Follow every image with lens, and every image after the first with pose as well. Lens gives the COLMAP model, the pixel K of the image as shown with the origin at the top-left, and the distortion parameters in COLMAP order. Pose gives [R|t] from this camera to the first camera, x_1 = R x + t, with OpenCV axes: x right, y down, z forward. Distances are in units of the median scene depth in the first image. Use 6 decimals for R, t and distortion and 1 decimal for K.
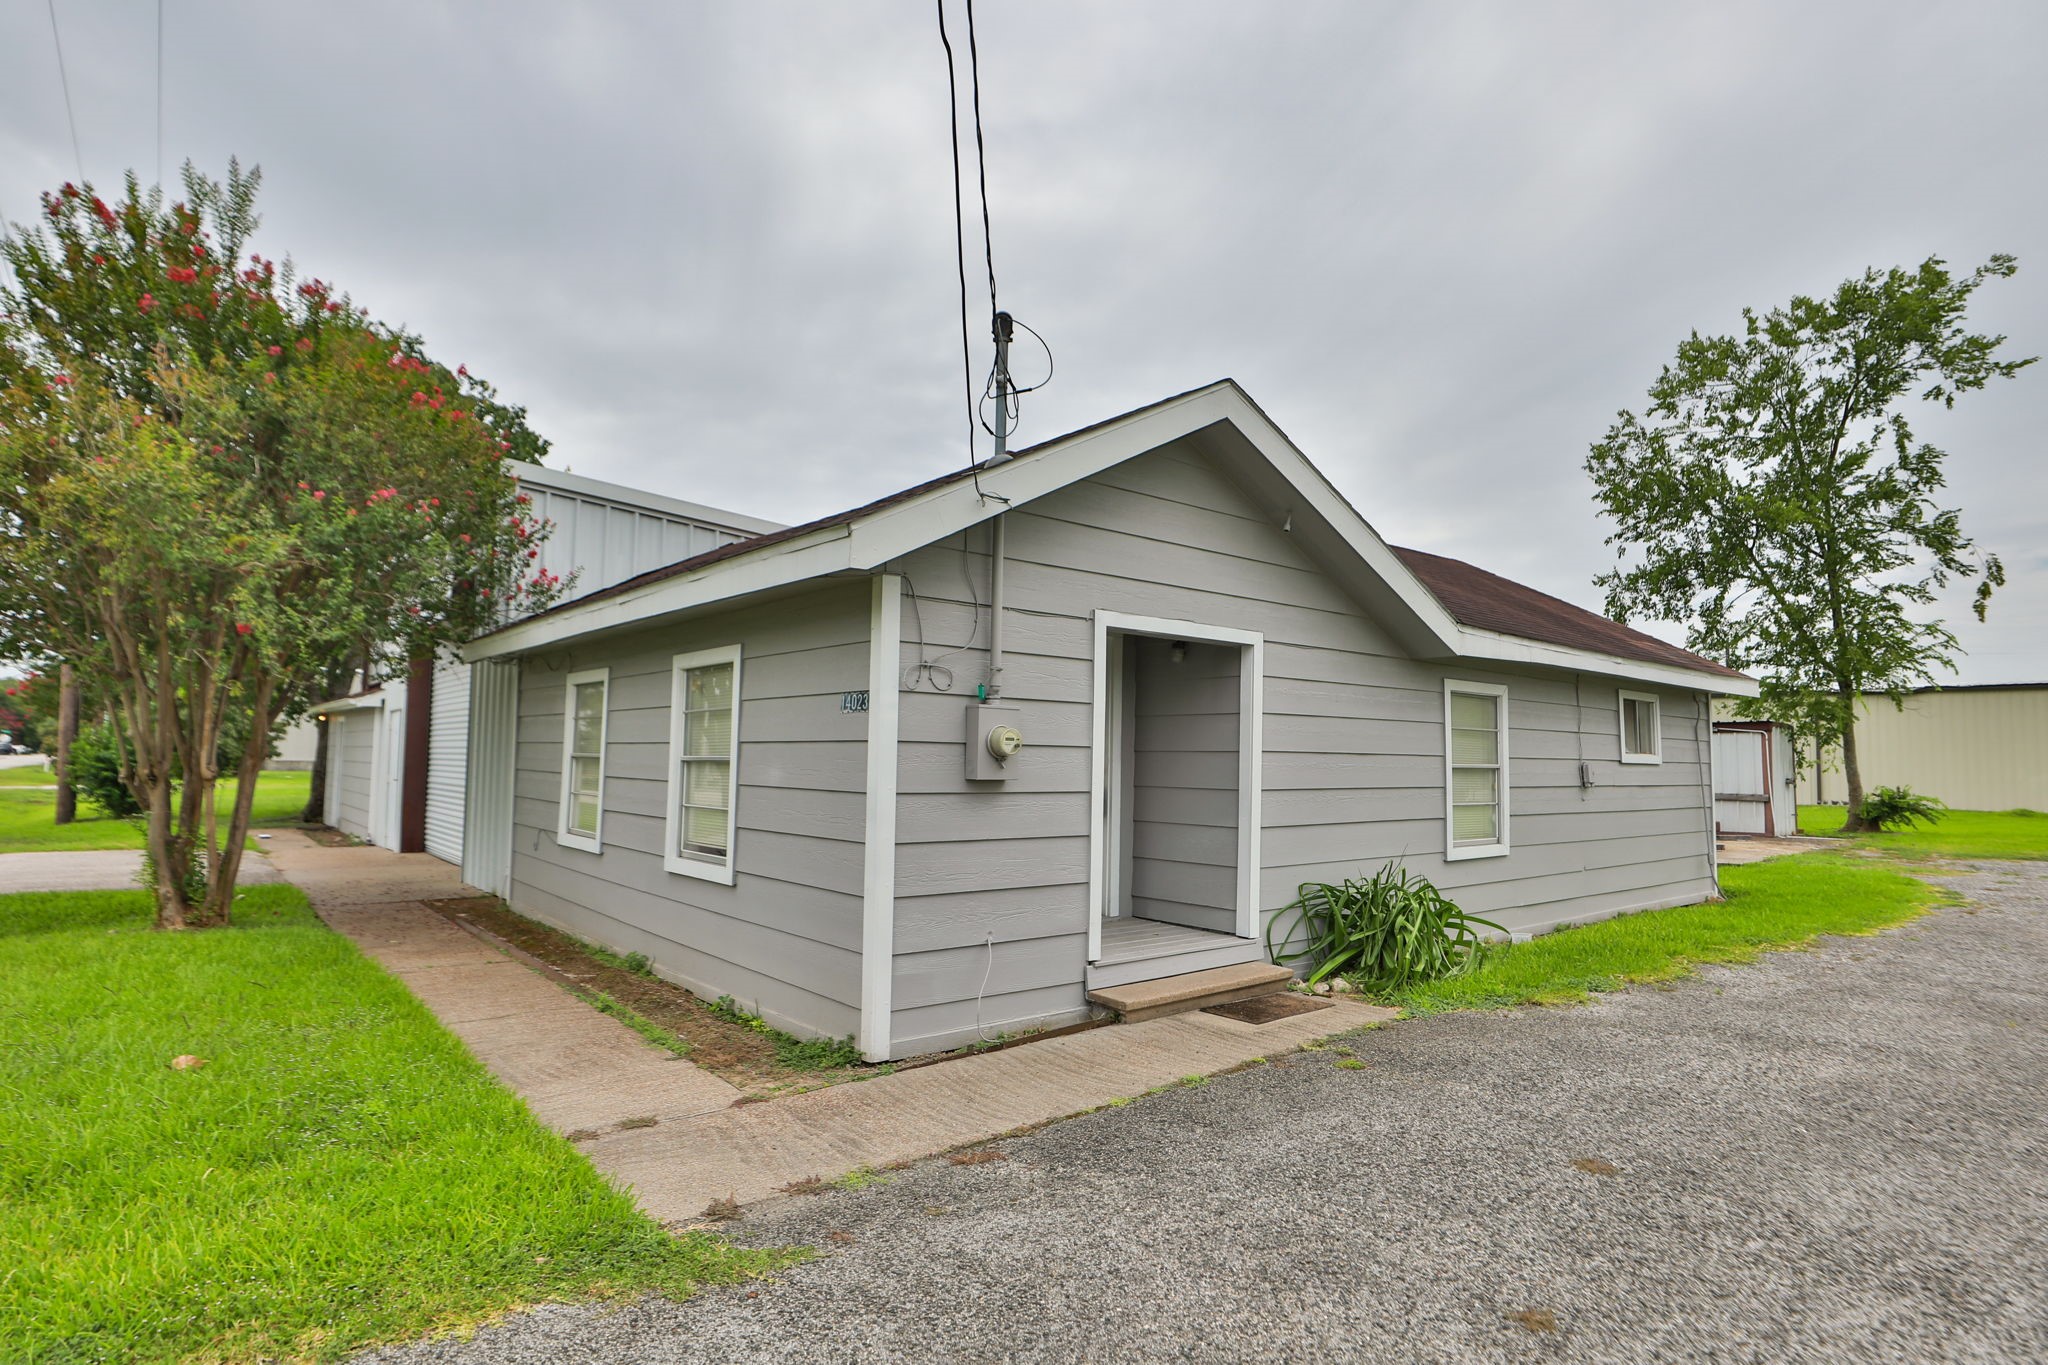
lens RADIAL K [[1089.5, 0, 1027.7], [0, 1089.5, 710.7], [0, 0, 1]] dist [-0.032521, 0.011607]
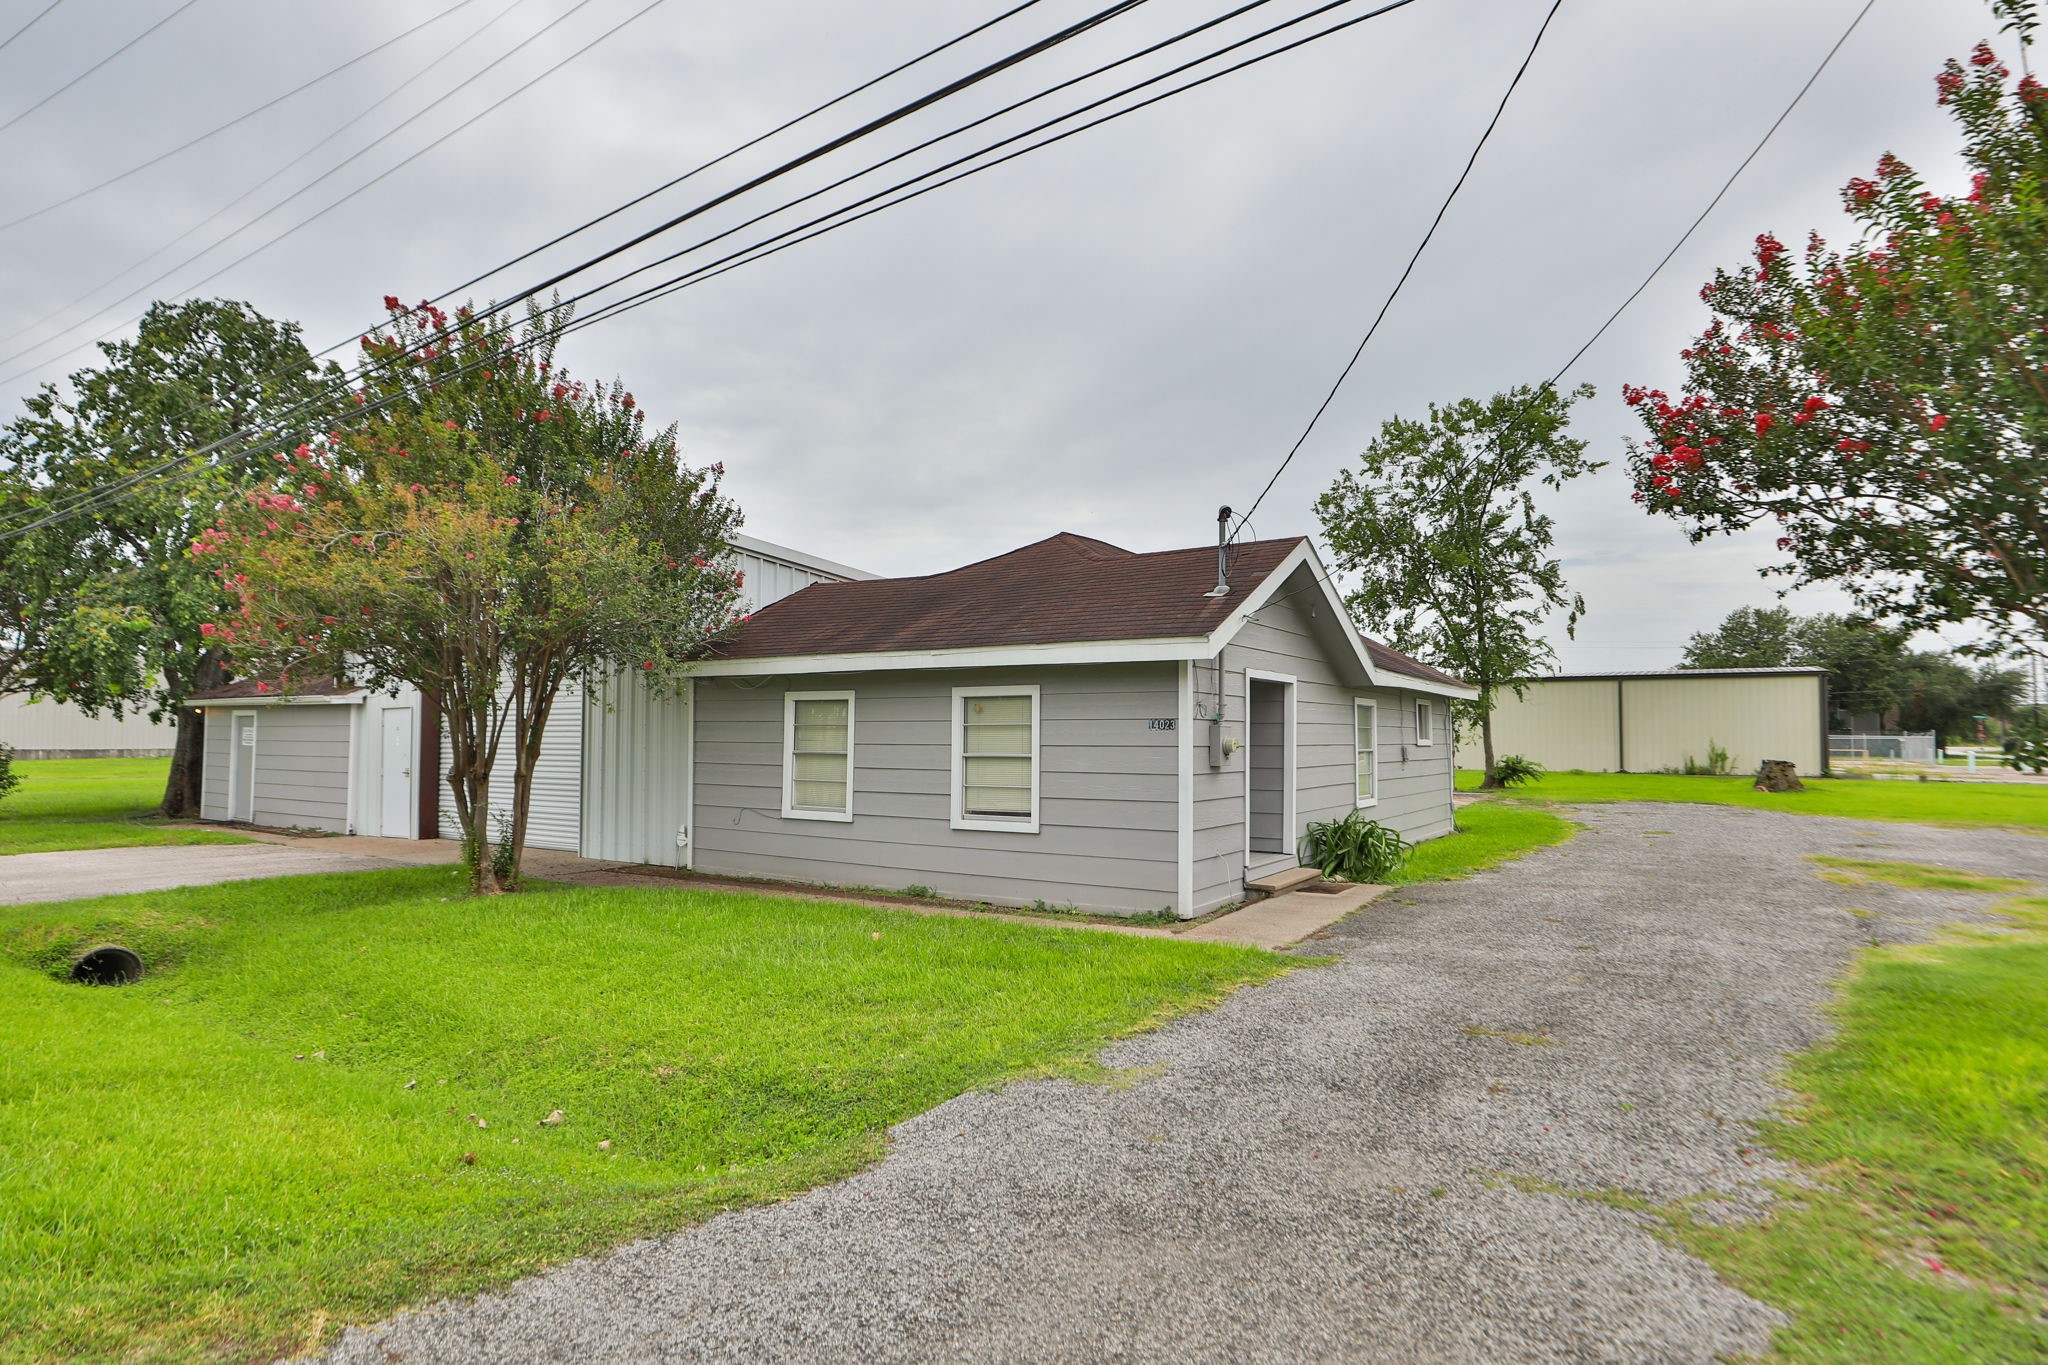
lens RADIAL K [[1089.5, 0, 1033.3], [0, 1089.5, 733.5], [0, 0, 1]] dist [-0.032521, 0.011607]
pose [[0.952846, -0.010868, 0.303261, -0.235901], [-0.002433, 0.999053, 0.043446, -0.018330], [-0.303446, -0.042135, 0.951917, -0.168490]]
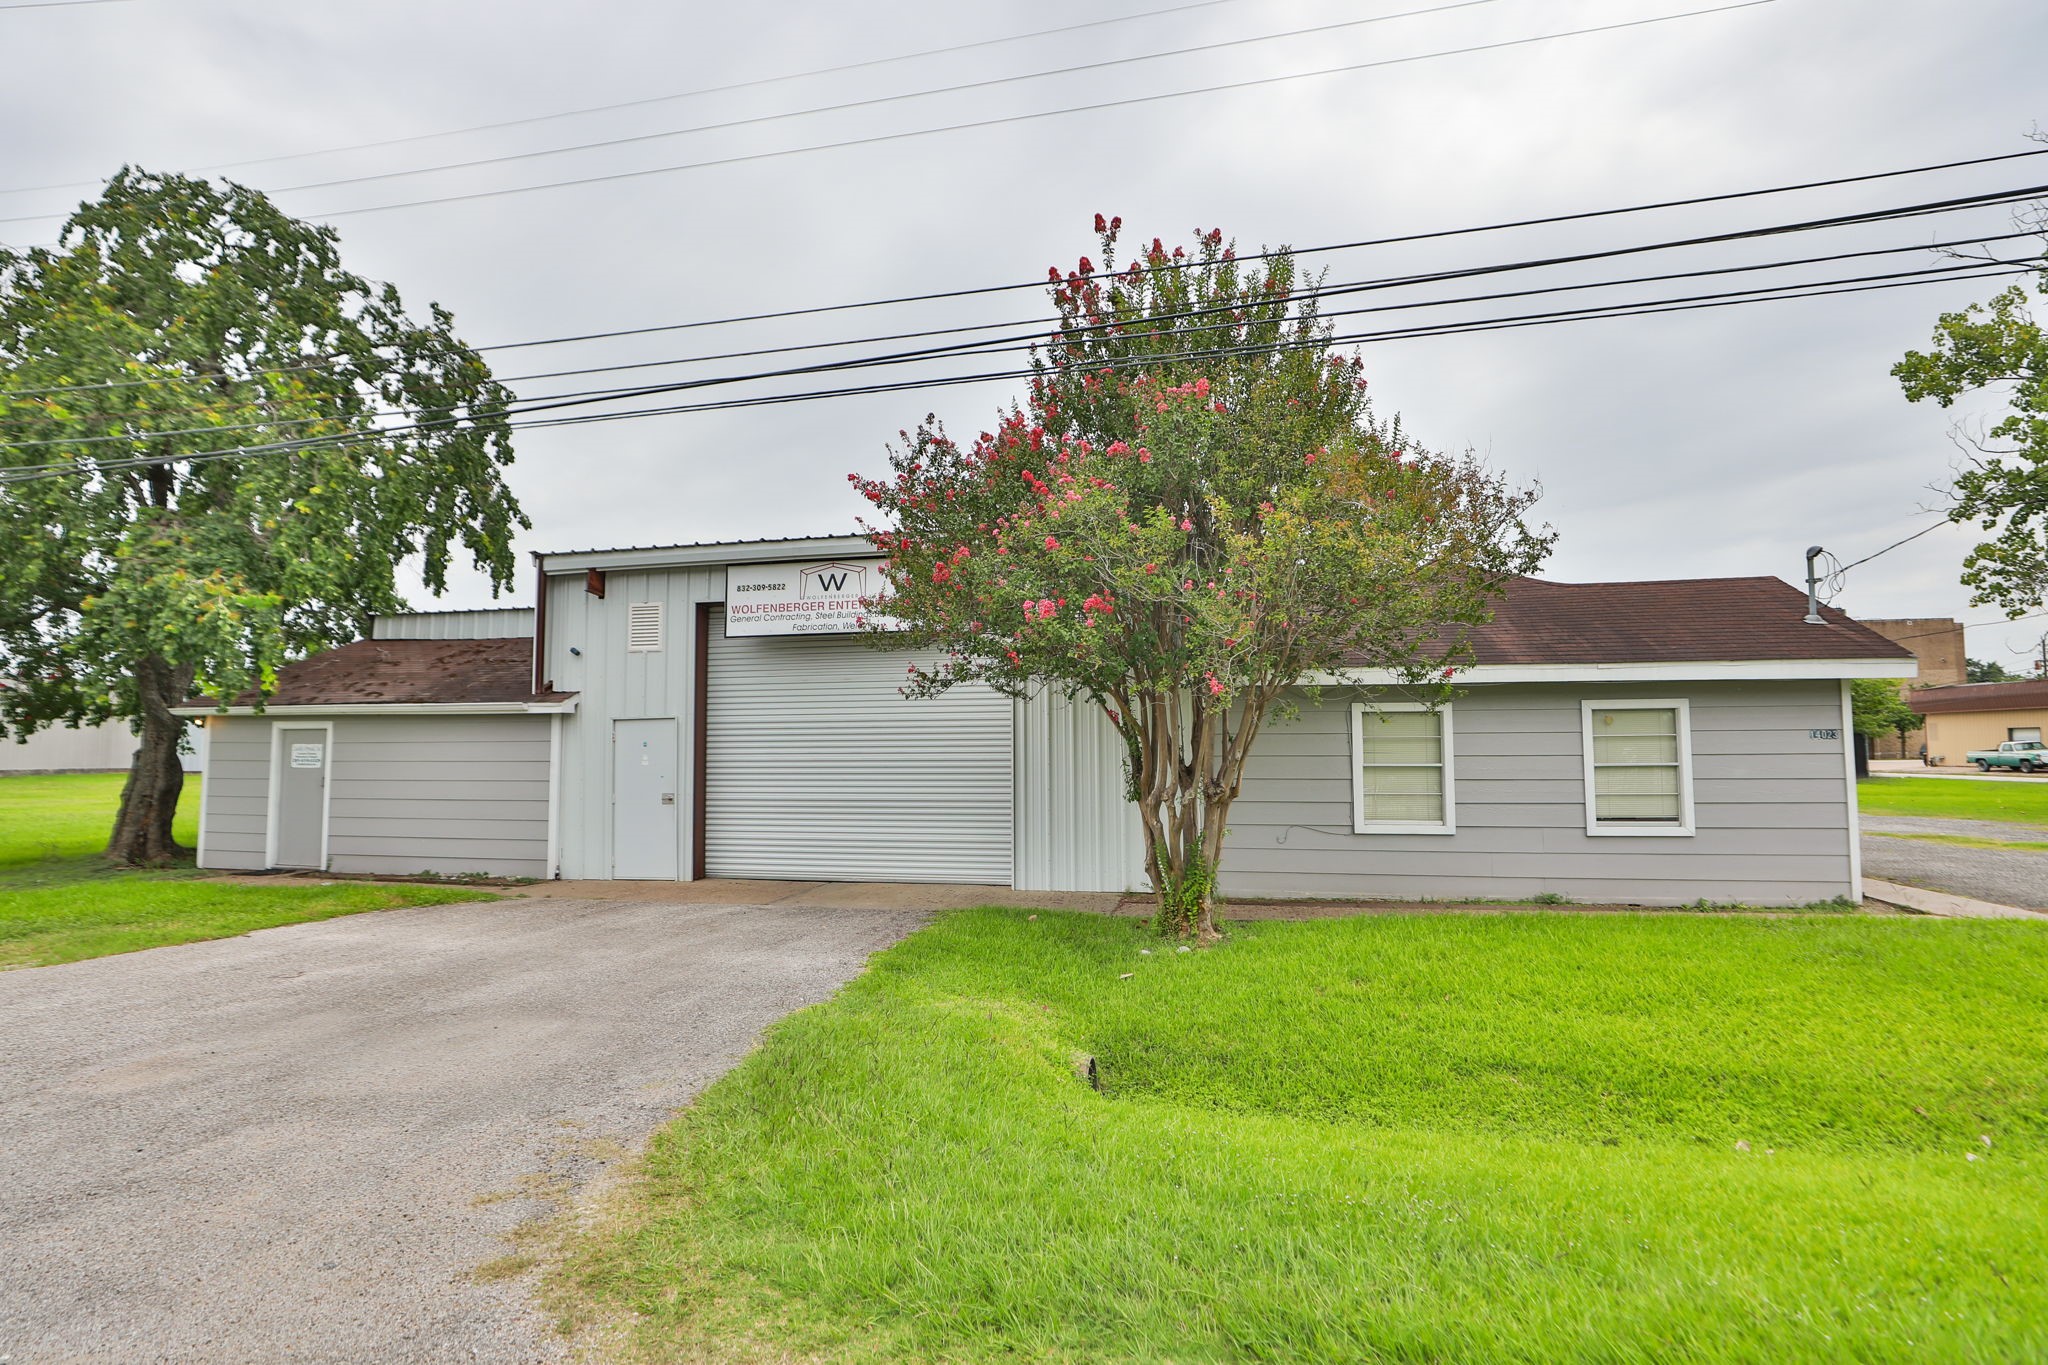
lens RADIAL K [[1025.8, 0, 1073.2], [0, 1025.8, 702.3], [0, 0, 1]] dist [-0.034227, 0.002718]
pose [[0.776824, 0.009838, 0.629641, -0.637166], [-0.011342, 0.999934, -0.001630, -0.012710], [-0.629615, -0.005875, 0.776885, 0.108891]]
